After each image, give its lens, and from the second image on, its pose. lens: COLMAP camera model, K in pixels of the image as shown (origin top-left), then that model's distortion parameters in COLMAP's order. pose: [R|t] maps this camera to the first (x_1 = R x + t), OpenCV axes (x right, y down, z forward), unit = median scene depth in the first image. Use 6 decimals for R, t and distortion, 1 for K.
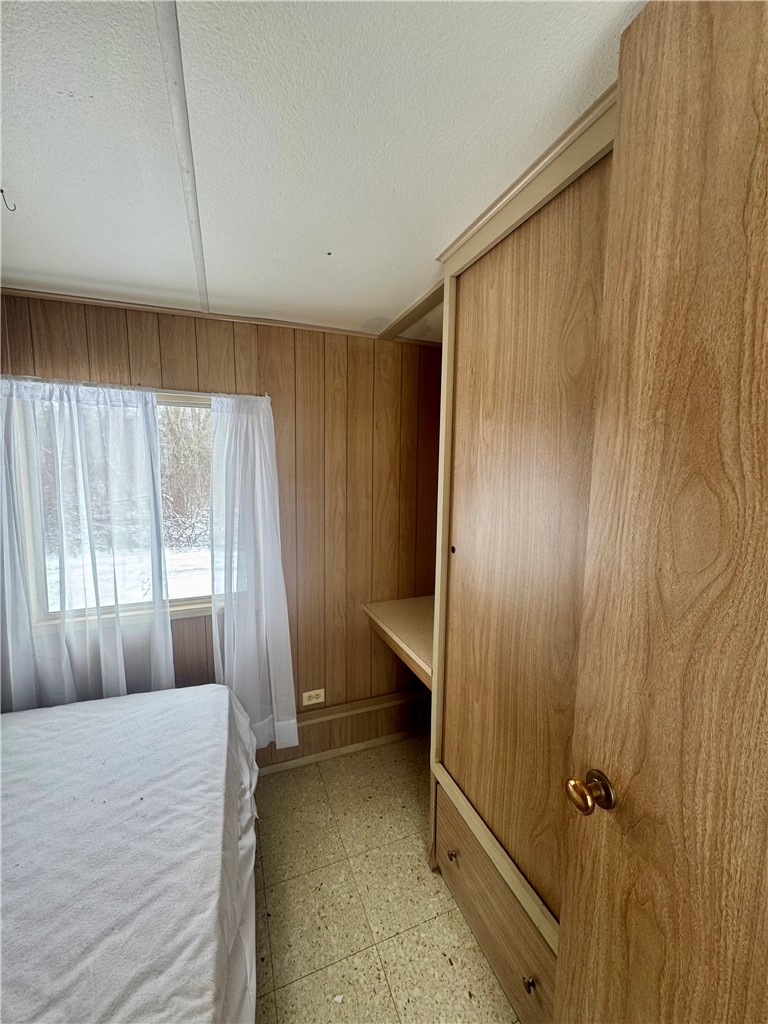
lens RADIAL K [[406.8, 0, 387.1], [0, 406.8, 511.4], [0, 0, 1]] dist [-0.007851, 0.001083]
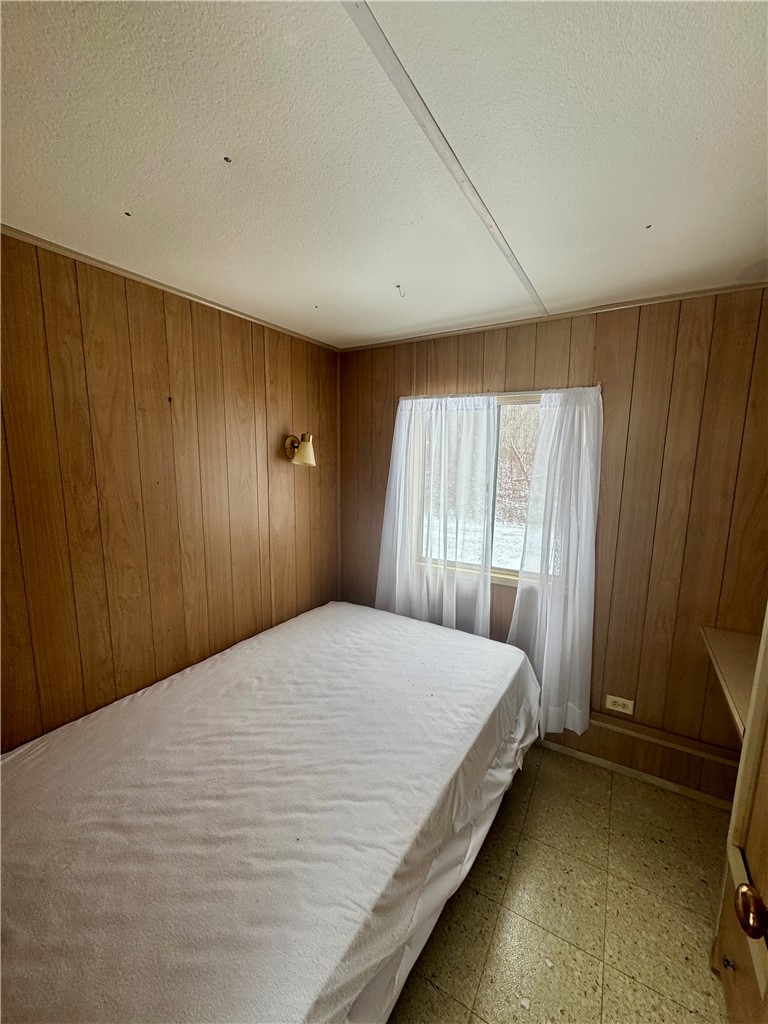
lens RADIAL K [[406.8, 0, 382.0], [0, 406.8, 512.9], [0, 0, 1]] dist [-0.007851, 0.001083]
pose [[0.605689, 0.117248, -0.787015, 0.216998], [-0.080682, 0.993036, 0.085847, -0.022290], [0.791600, 0.011501, 0.610931, -0.012241]]
